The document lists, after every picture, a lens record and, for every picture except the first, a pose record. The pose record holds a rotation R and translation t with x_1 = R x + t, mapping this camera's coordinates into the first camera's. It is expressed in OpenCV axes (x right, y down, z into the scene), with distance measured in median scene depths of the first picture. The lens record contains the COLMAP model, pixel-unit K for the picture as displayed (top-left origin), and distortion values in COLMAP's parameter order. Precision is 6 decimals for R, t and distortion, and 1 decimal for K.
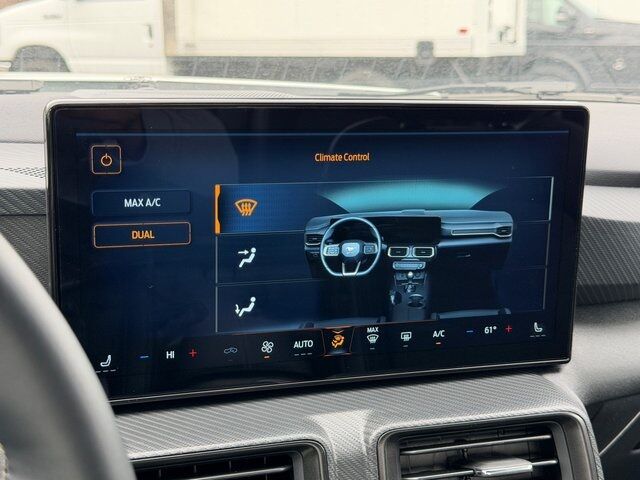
lens RADIAL K [[931.6, 0, 320.0], [0, 931.6, 240.0], [0, 0, 1]] dist [0.023330, 0.053852]
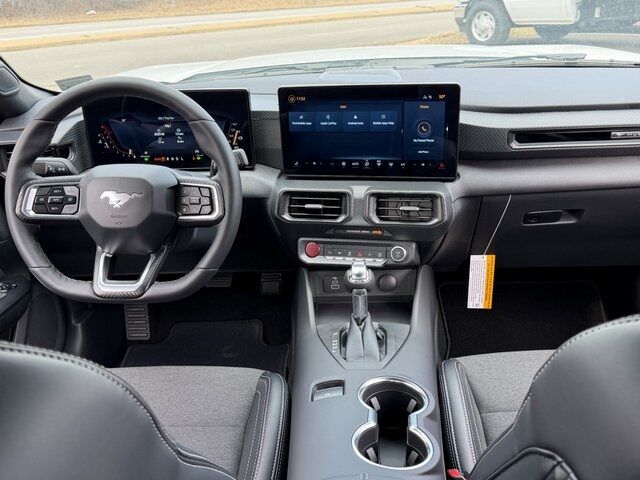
lens RADIAL K [[642.2, 0, 319.0], [0, 642.2, 245.5], [0, 0, 1]] dist [0.195264, -0.472373]
pose [[0.844088, 0.133171, -0.519404, 1.001952], [-0.035850, 0.980517, 0.193137, -0.033222], [0.535004, -0.144404, 0.832417, -0.882807]]
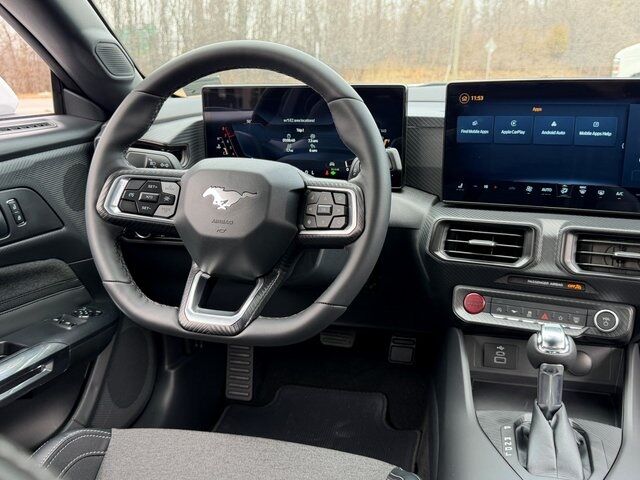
lens RADIAL K [[642.2, 0, 319.0], [0, 642.2, 245.5], [0, 0, 1]] dist [0.195264, -0.472373]
pose [[0.719771, 0.137885, -0.680381, 0.652619], [-0.105044, 0.990424, 0.089592, 0.154274], [0.686219, 0.006984, 0.727362, -0.511816]]
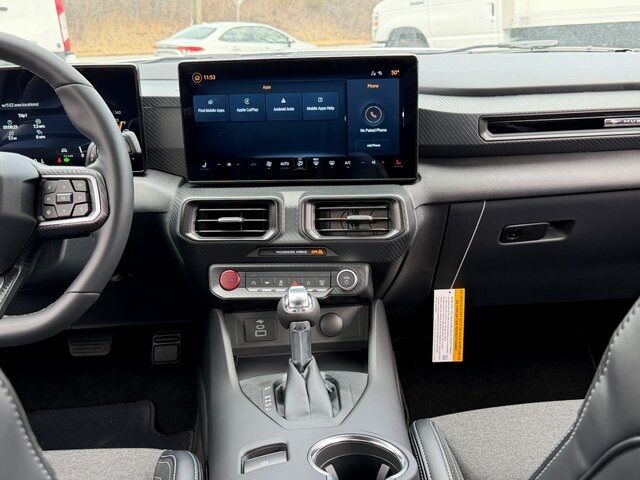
lens RADIAL K [[797.1, 0, 320.0], [0, 797.1, 240.0], [0, 0, 1]] dist [0.182350, -0.378970]
pose [[0.909069, 0.049375, -0.413710, 0.874101], [-0.024816, 0.997607, 0.064531, 0.164366], [0.415906, -0.048397, 0.908119, -0.784615]]
